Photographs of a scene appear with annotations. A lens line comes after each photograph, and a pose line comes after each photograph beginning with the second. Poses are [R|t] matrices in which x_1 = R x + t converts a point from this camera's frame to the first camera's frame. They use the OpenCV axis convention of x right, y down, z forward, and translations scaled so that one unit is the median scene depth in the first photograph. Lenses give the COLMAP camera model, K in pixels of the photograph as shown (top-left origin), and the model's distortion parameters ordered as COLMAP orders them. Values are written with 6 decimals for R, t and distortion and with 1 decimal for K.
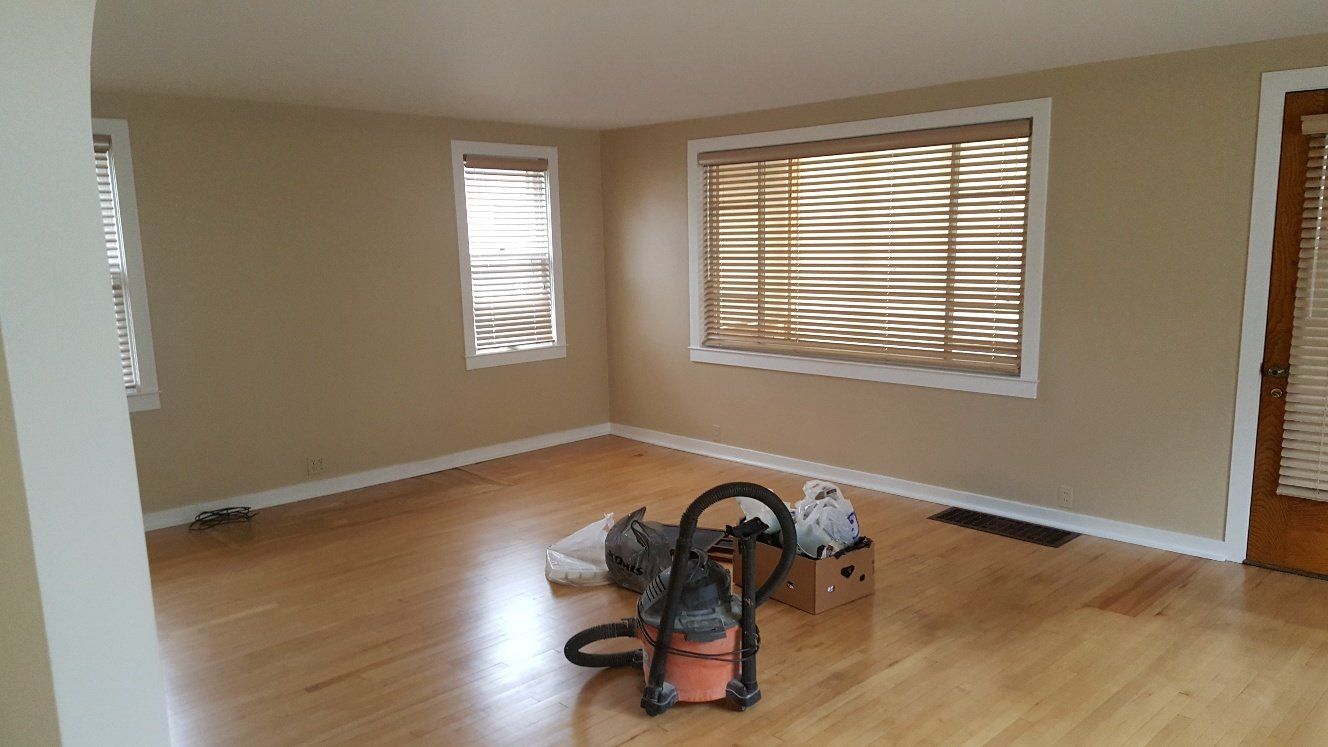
lens RADIAL K [[953.6, 0, 665.1], [0, 953.6, 403.3], [0, 0, 1]] dist [0.103328, -0.145281]
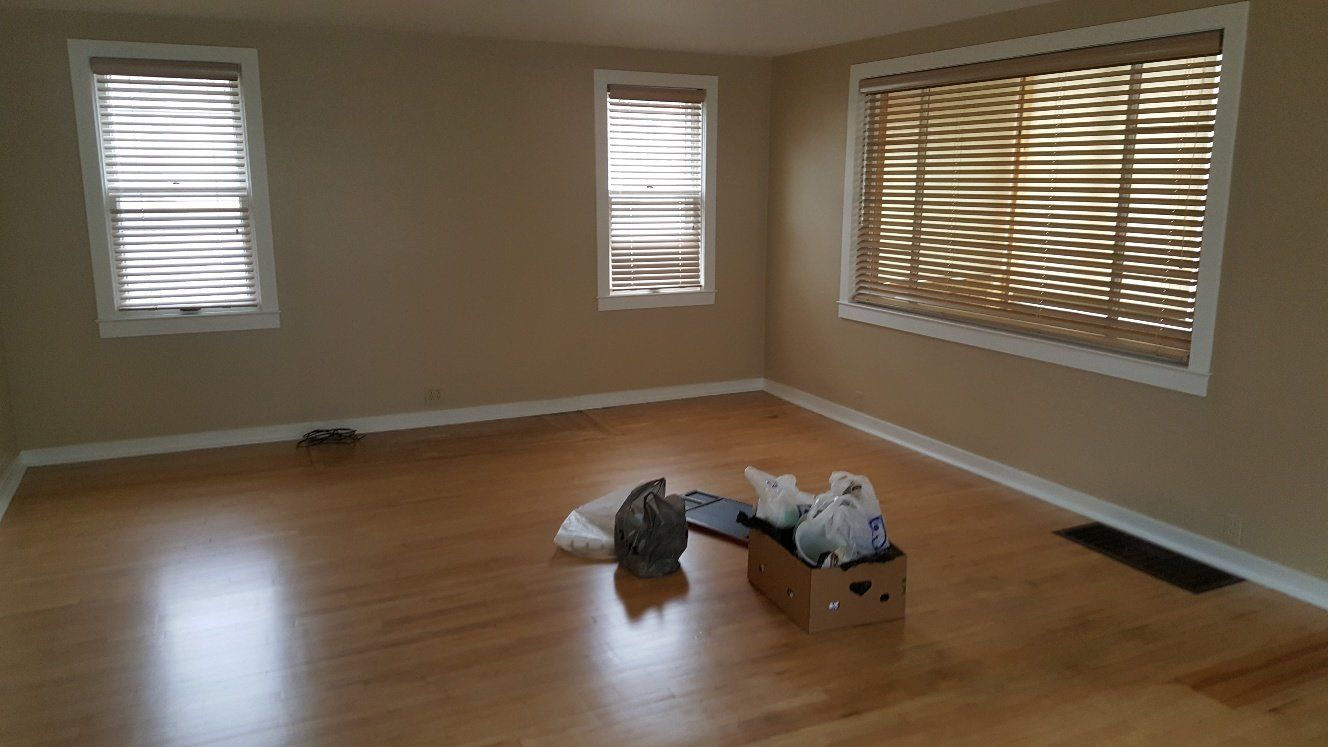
lens RADIAL K [[968.5, 0, 664.0], [0, 968.5, 373.5], [0, 0, 1]] dist [0.096832, -0.154715]
pose [[0.948615, 0.085994, -0.304524, 0.164971], [-0.077964, 0.996214, 0.038455, -0.015576], [0.306678, -0.012738, 0.951728, 0.098162]]
